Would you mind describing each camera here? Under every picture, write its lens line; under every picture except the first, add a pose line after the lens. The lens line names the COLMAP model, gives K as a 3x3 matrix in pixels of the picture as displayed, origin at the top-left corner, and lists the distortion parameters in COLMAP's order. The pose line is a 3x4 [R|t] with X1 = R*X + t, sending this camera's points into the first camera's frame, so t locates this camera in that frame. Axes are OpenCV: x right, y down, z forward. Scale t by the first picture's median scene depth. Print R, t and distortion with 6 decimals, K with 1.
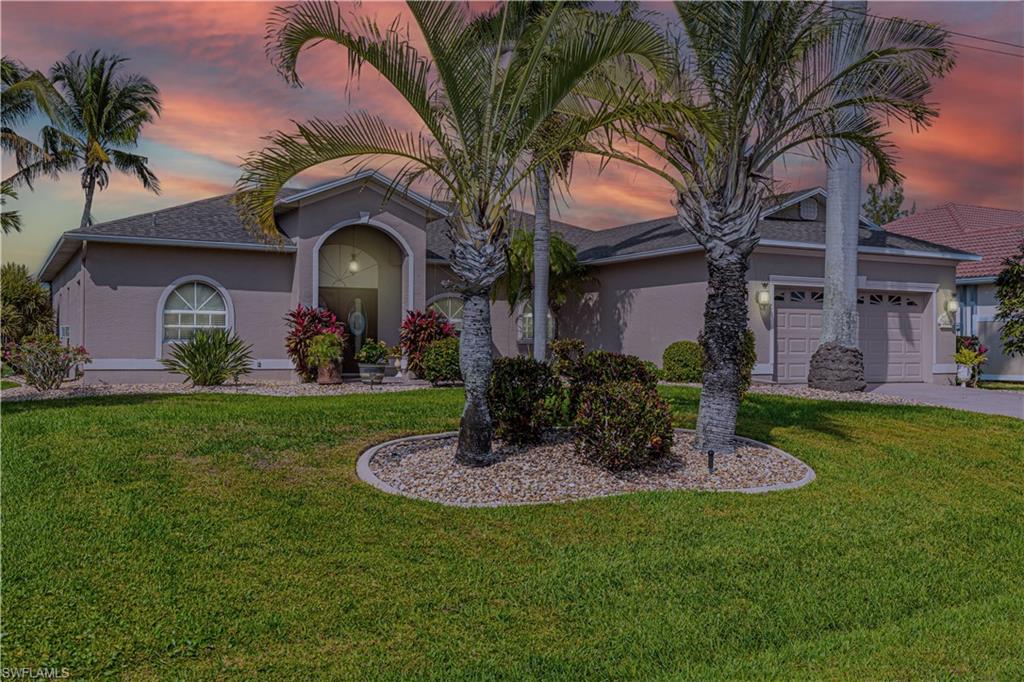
lens RADIAL K [[969.2, 0, 512.1], [0, 969.2, 339.5], [0, 0, 1]] dist [0.033416, 0.000000]
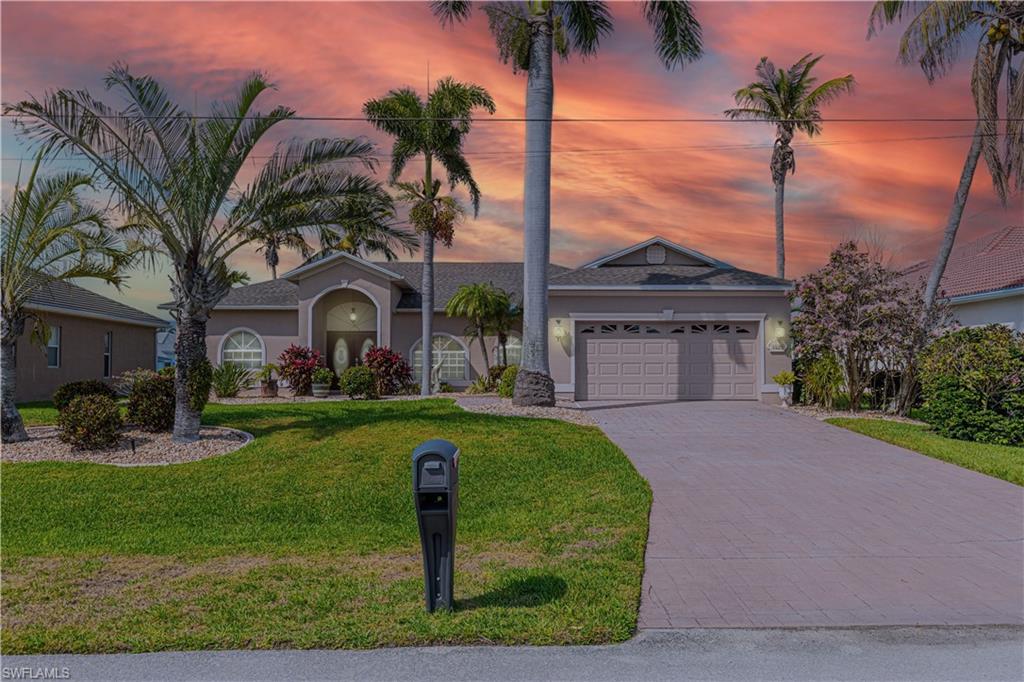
lens RADIAL K [[783.2, 0, 513.2], [0, 783.2, 346.0], [0, 0, 1]] dist [0.005247, -0.001876]
pose [[0.891514, -0.020689, -0.452520, 0.606562], [0.010518, 0.999633, -0.024981, 0.000623], [0.452871, 0.017511, 0.891404, 0.062356]]
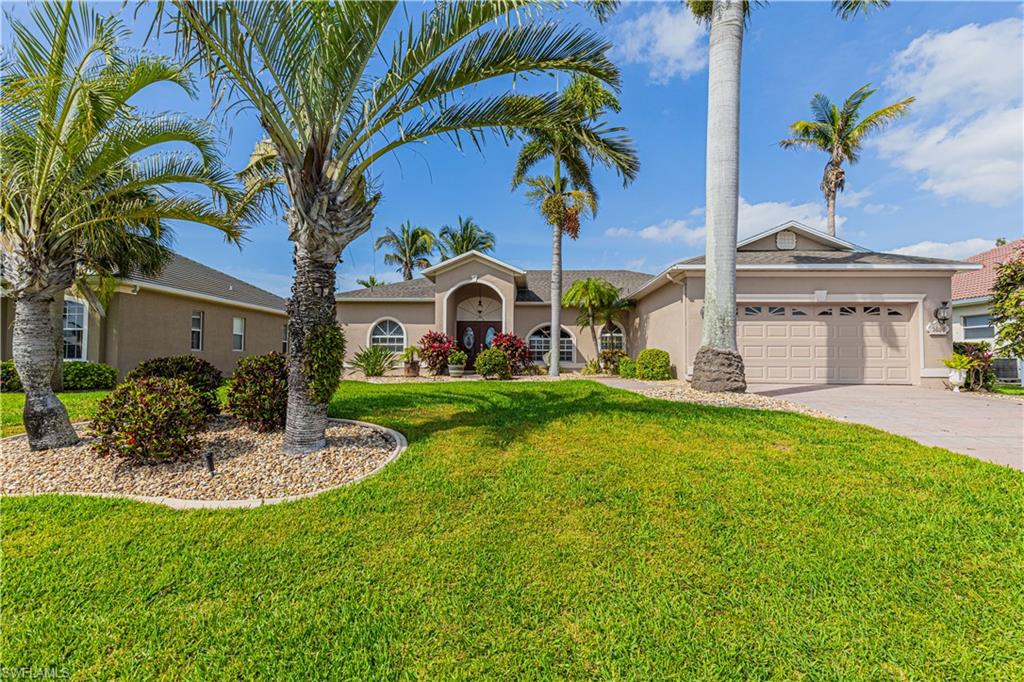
lens RADIAL K [[459.6, 0, 517.0], [0, 459.6, 344.6], [0, 0, 1]] dist [0.012062, -0.001051]
pose [[0.864662, -0.016748, -0.502075, 0.313589], [0.004710, 0.999670, -0.025234, 0.010160], [0.502332, 0.019453, 0.864456, 0.343013]]
